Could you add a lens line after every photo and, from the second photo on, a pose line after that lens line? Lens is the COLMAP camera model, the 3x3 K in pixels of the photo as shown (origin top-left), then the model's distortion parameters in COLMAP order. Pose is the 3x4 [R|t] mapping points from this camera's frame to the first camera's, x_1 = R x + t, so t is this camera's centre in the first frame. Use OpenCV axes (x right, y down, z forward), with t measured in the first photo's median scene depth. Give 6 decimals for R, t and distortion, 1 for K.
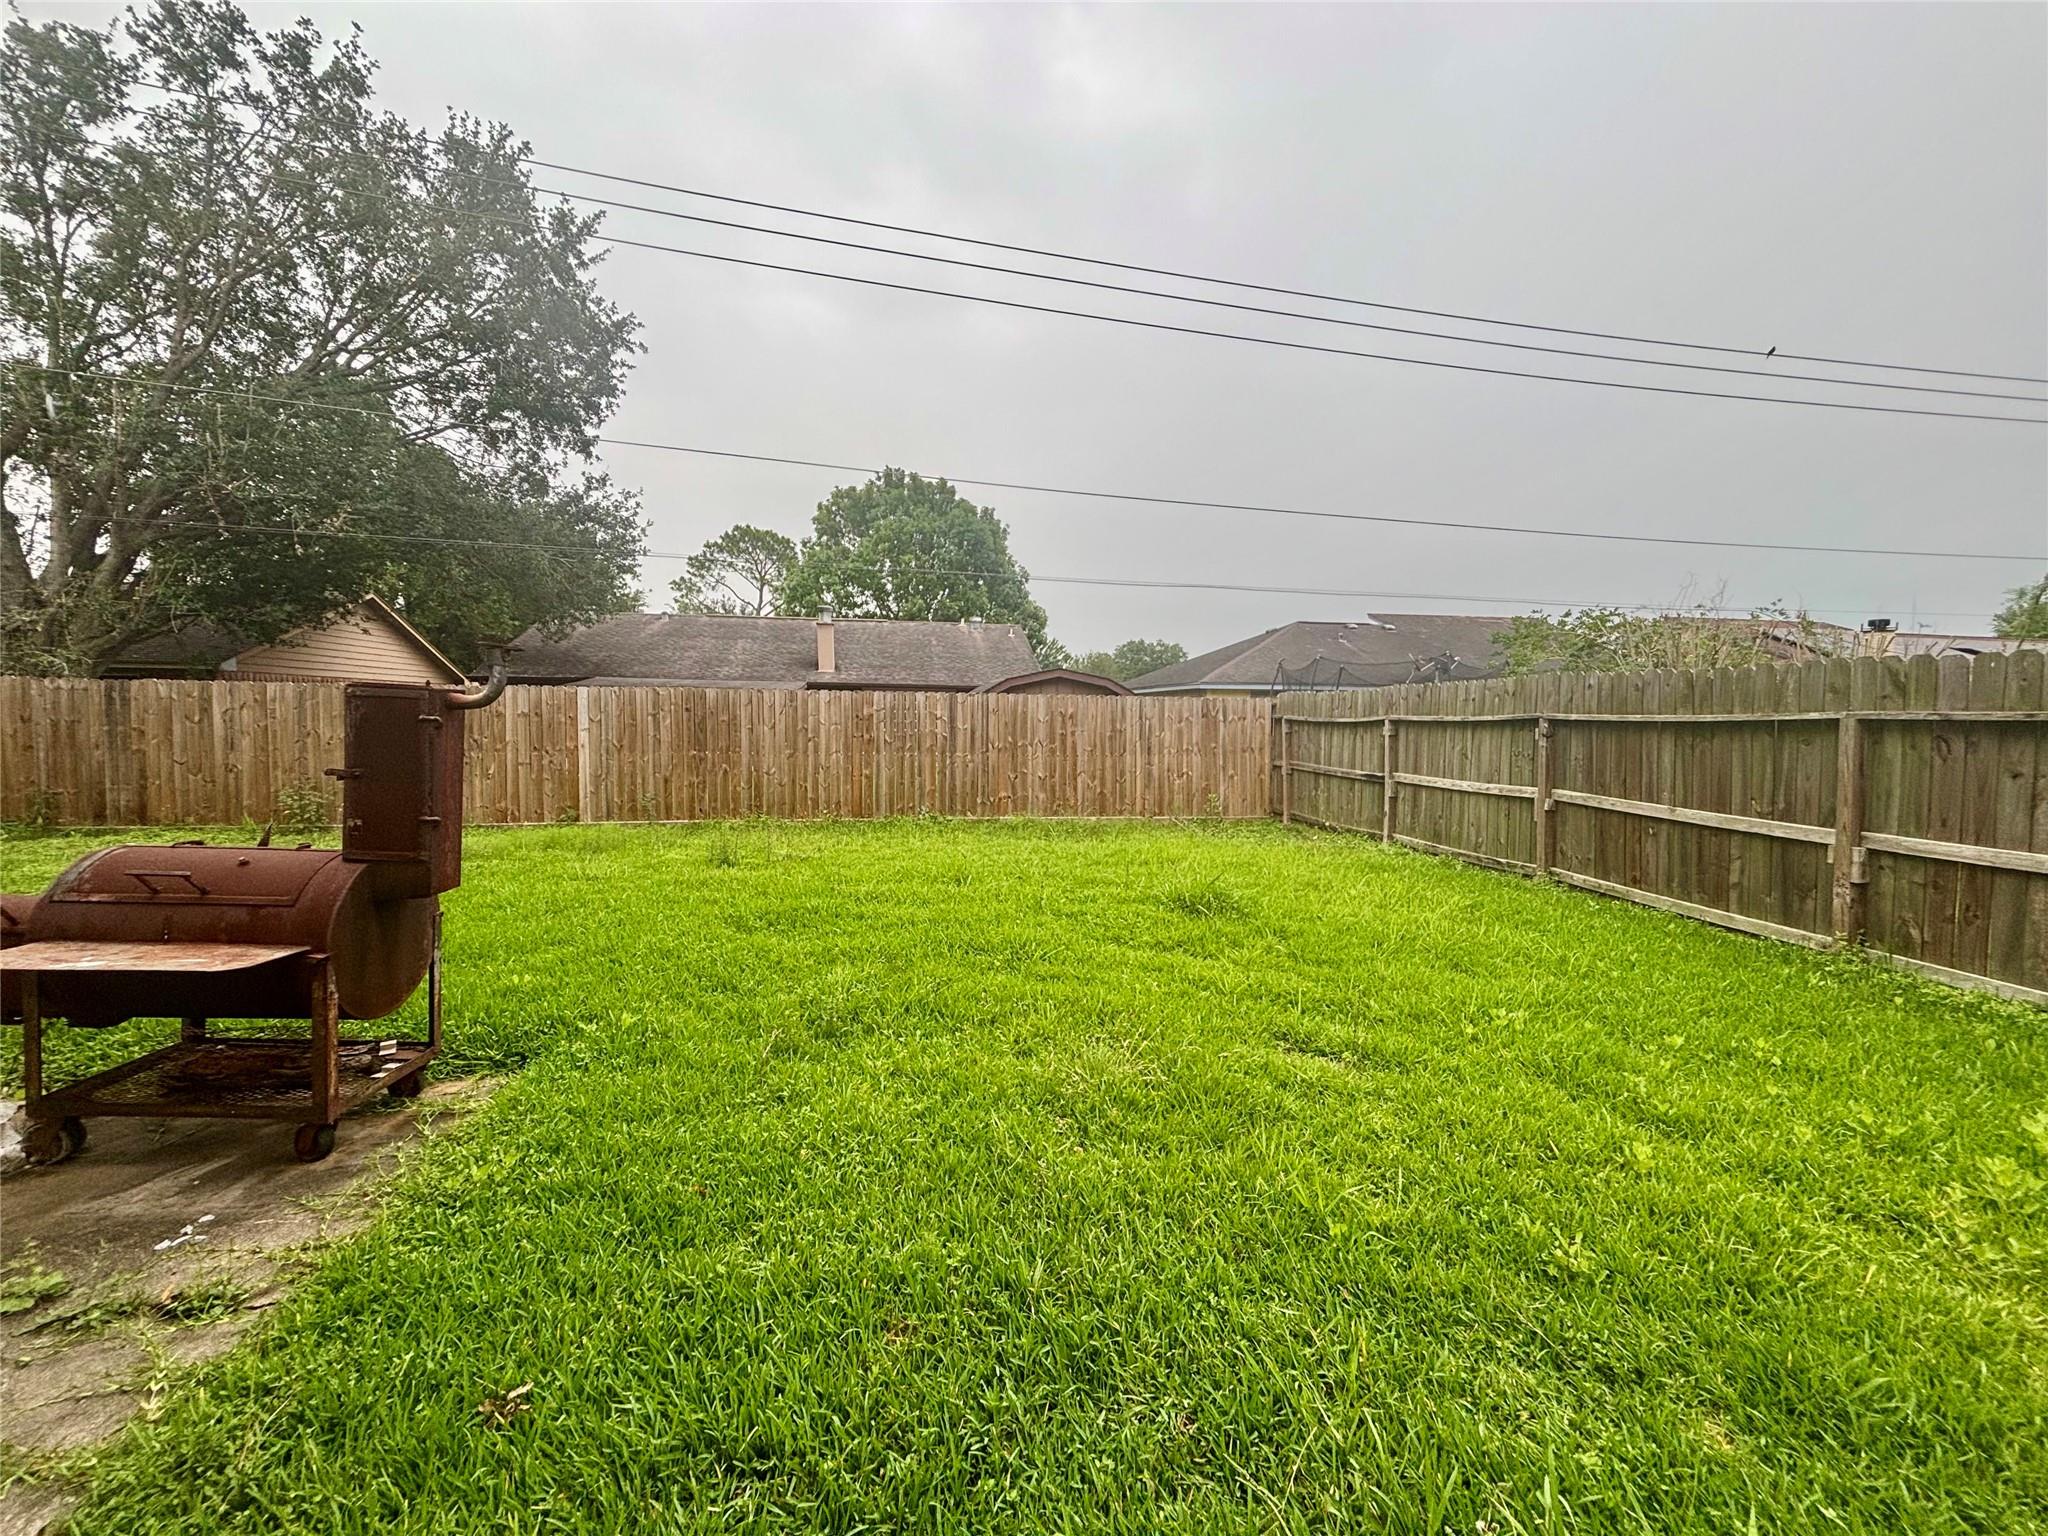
lens RADIAL K [[821.9, 0, 1020.0], [0, 821.9, 760.0], [0, 0, 1]] dist [-0.002628, -0.000166]
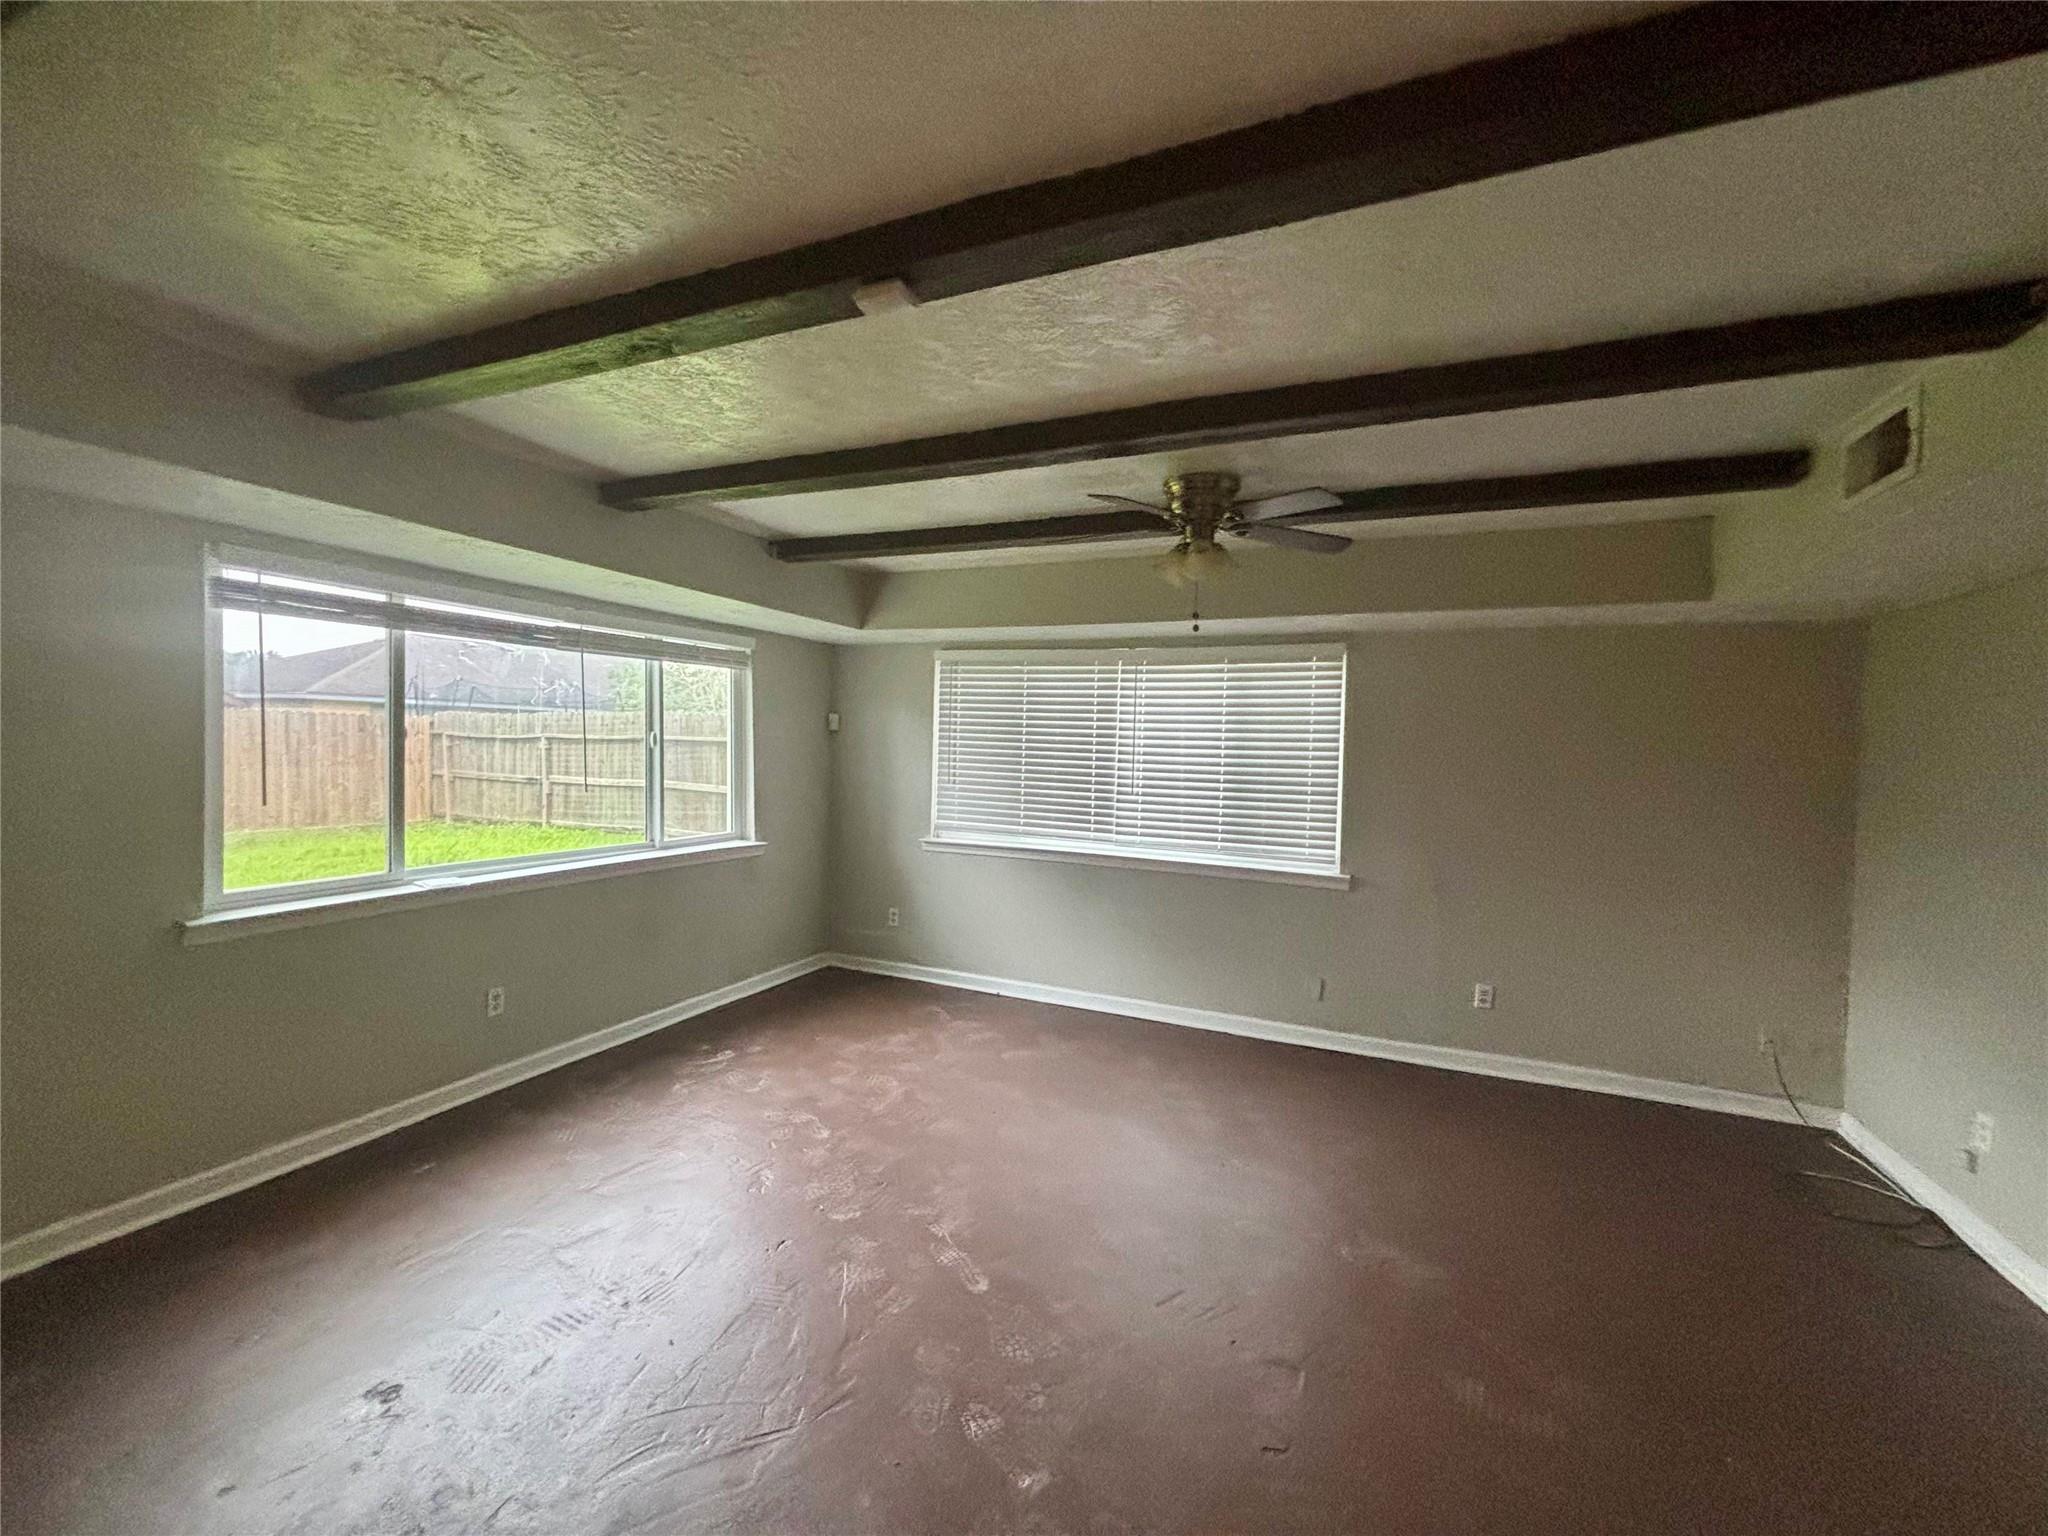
lens RADIAL K [[821.9, 0, 1023.4], [0, 821.9, 770.5], [0, 0, 1]] dist [-0.002628, -0.000166]
pose [[0.536216, -0.024891, 0.843714, -0.260376], [0.026703, 0.999565, 0.012519, 0.010516], [-0.843659, 0.015817, 0.536647, -0.378594]]
